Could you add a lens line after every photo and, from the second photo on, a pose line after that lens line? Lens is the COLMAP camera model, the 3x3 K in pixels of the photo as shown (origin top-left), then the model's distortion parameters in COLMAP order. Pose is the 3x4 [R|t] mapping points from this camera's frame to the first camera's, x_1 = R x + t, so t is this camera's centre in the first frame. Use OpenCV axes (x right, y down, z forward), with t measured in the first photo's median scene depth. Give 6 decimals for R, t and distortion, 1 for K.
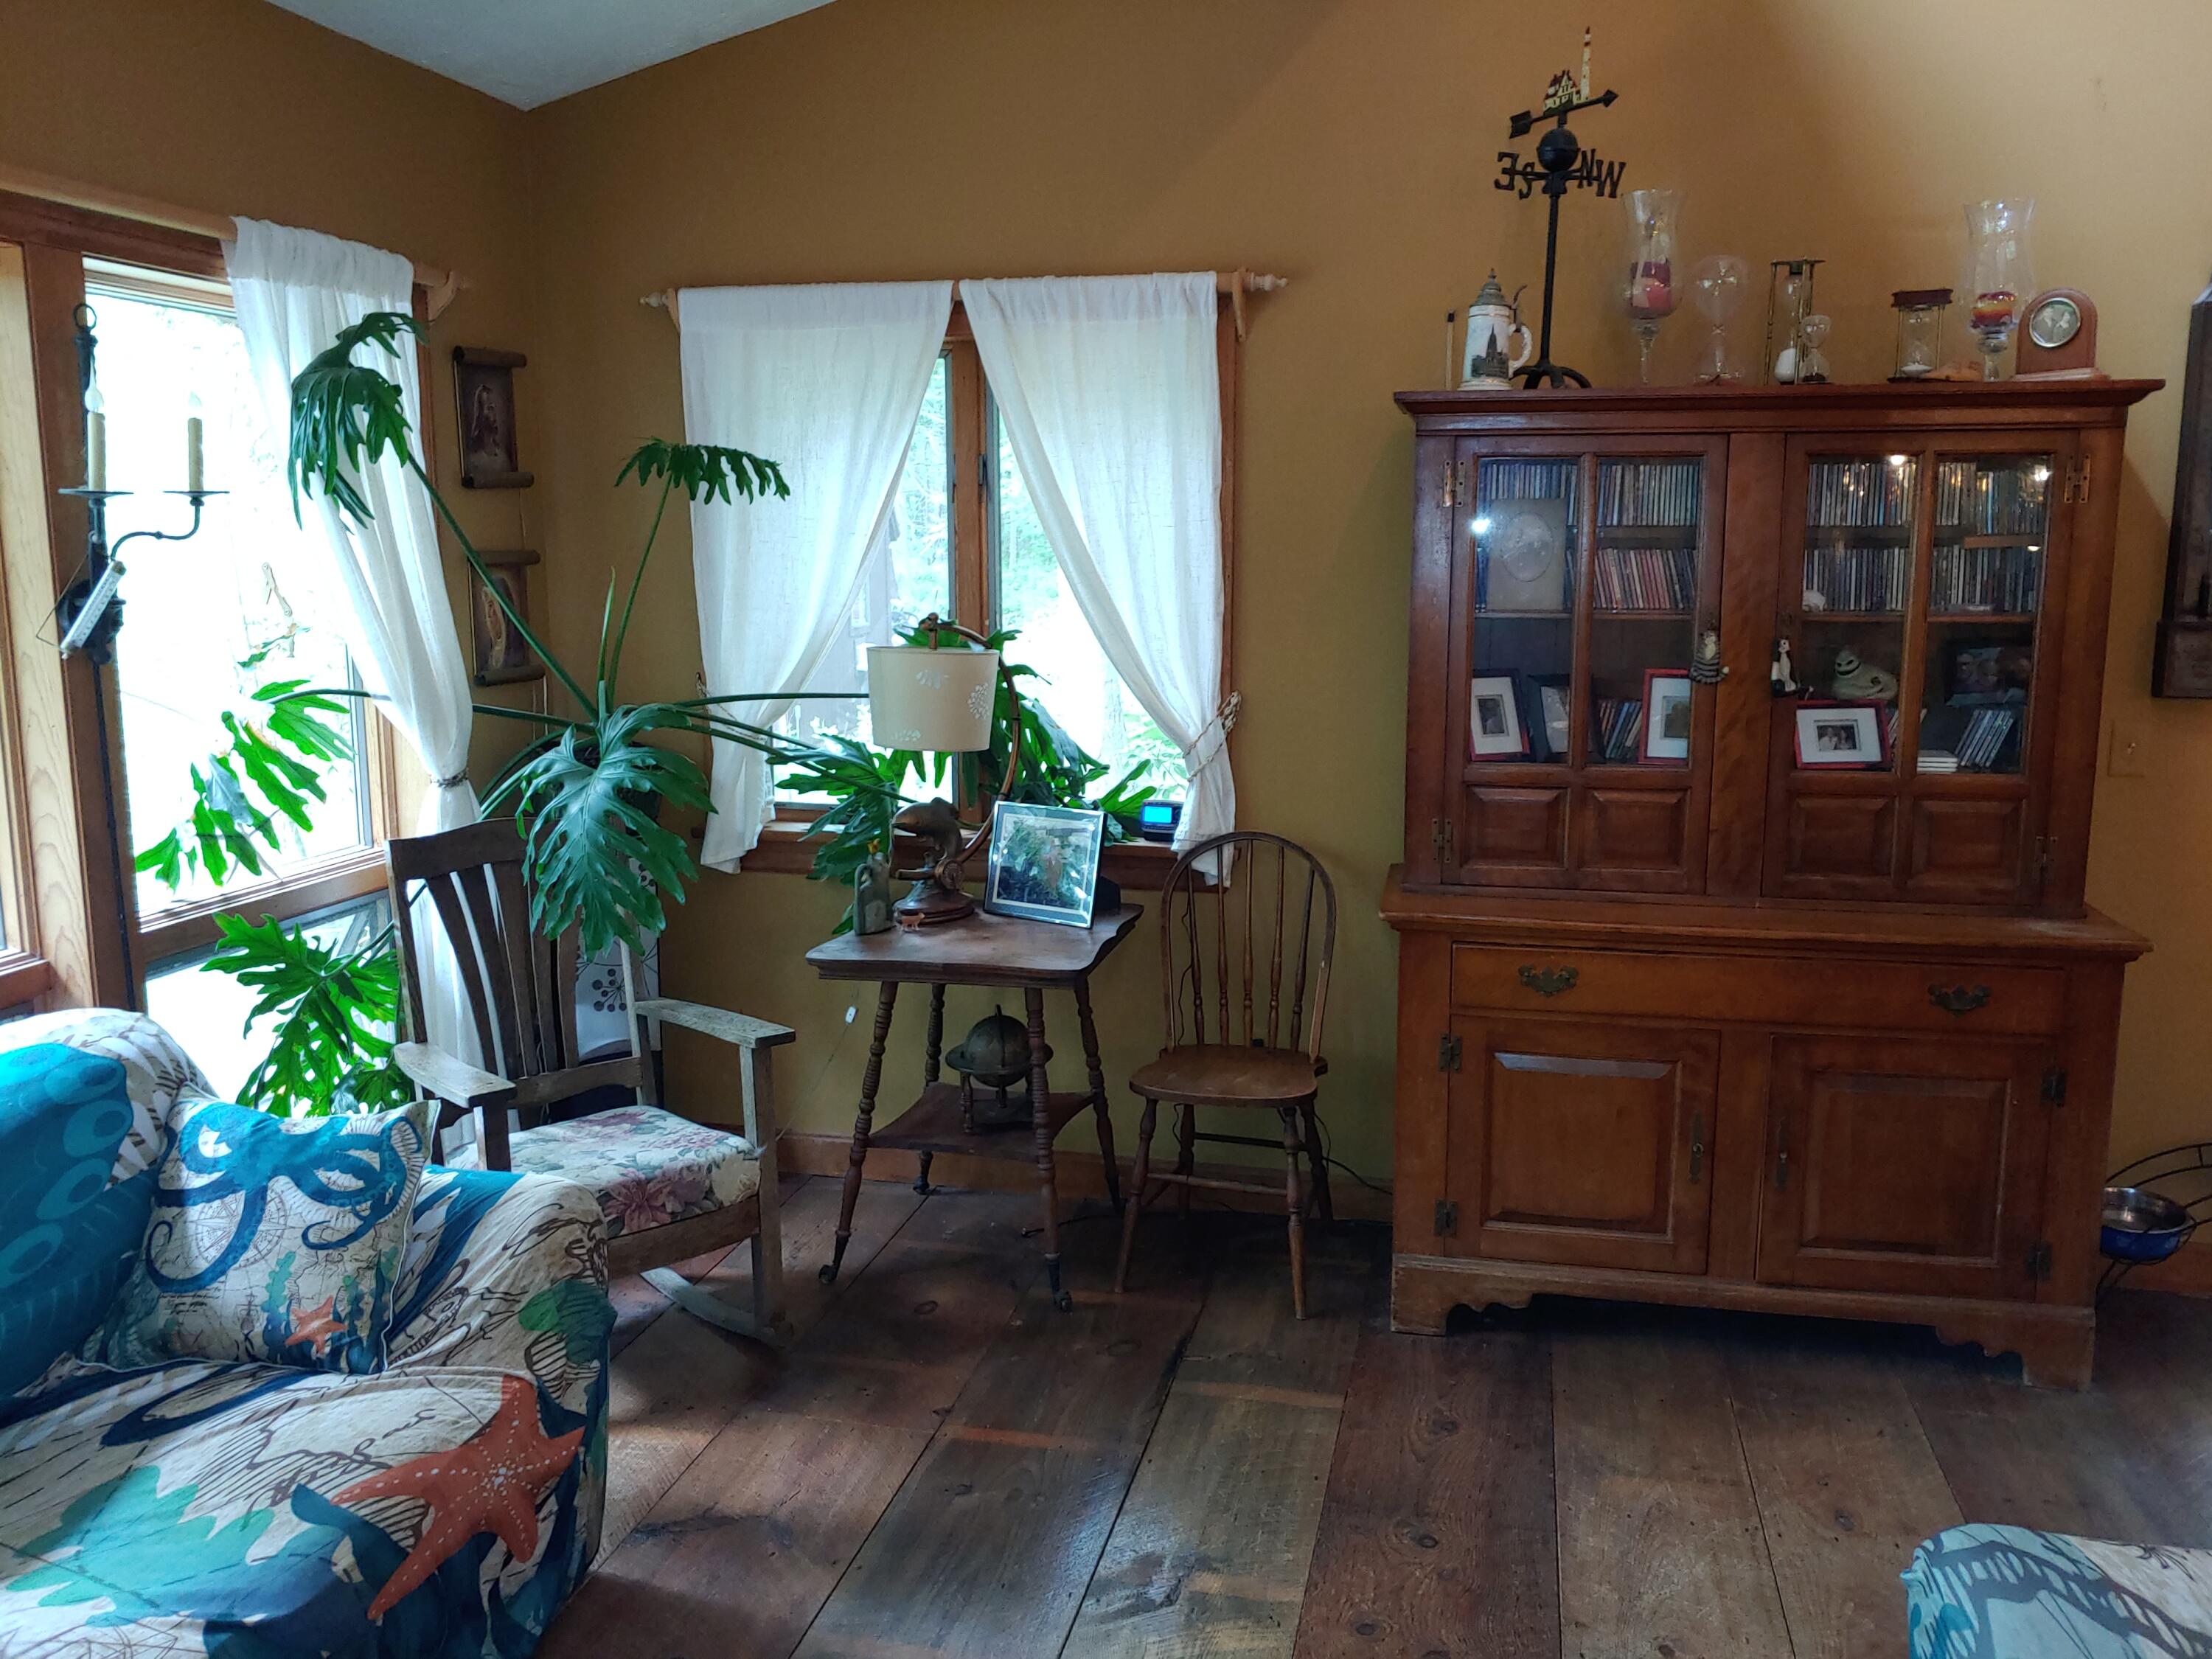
lens RADIAL K [[1712.0, 0, 1112.6], [0, 1712.0, 815.8], [0, 0, 1]] dist [-0.007619, 0.003417]
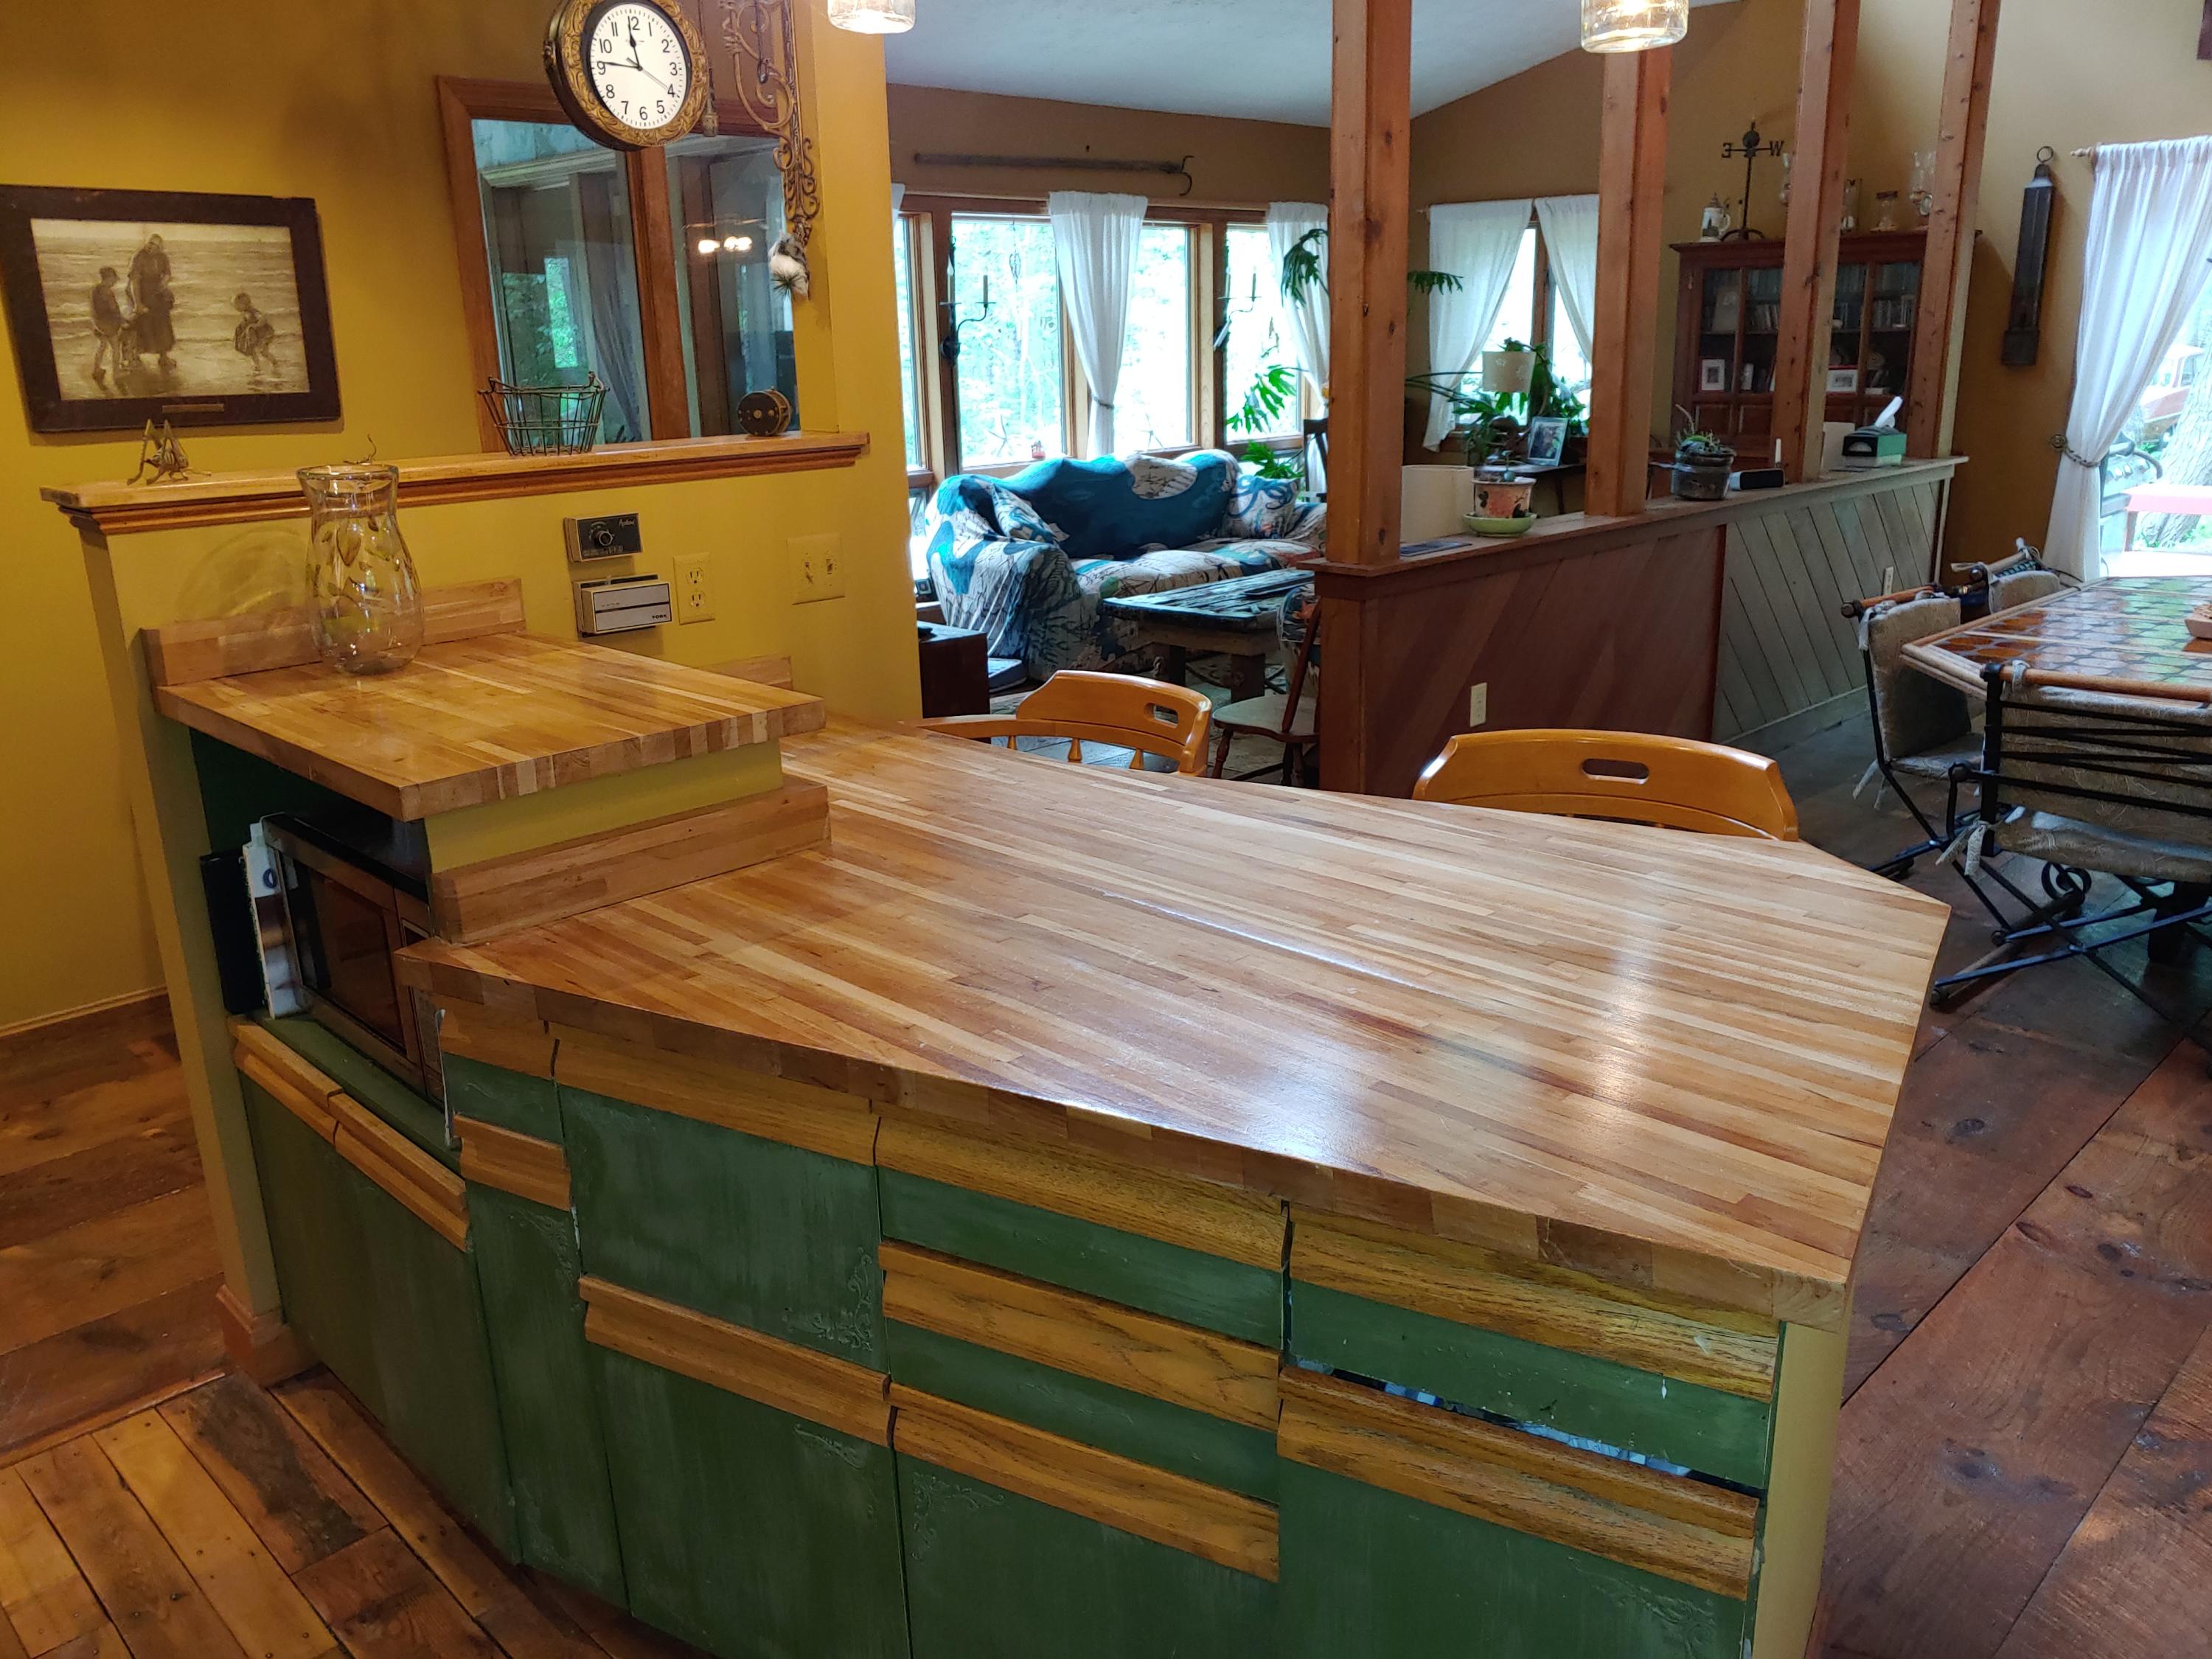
lens RADIAL K [[1712.0, 0, 1112.6], [0, 1712.0, 815.8], [0, 0, 1]] dist [-0.007619, 0.003417]
pose [[0.851074, 0.124415, -0.510093, 0.839309], [-0.057256, 0.987718, 0.145381, 0.265686], [0.521915, -0.094525, 0.847744, -1.639258]]
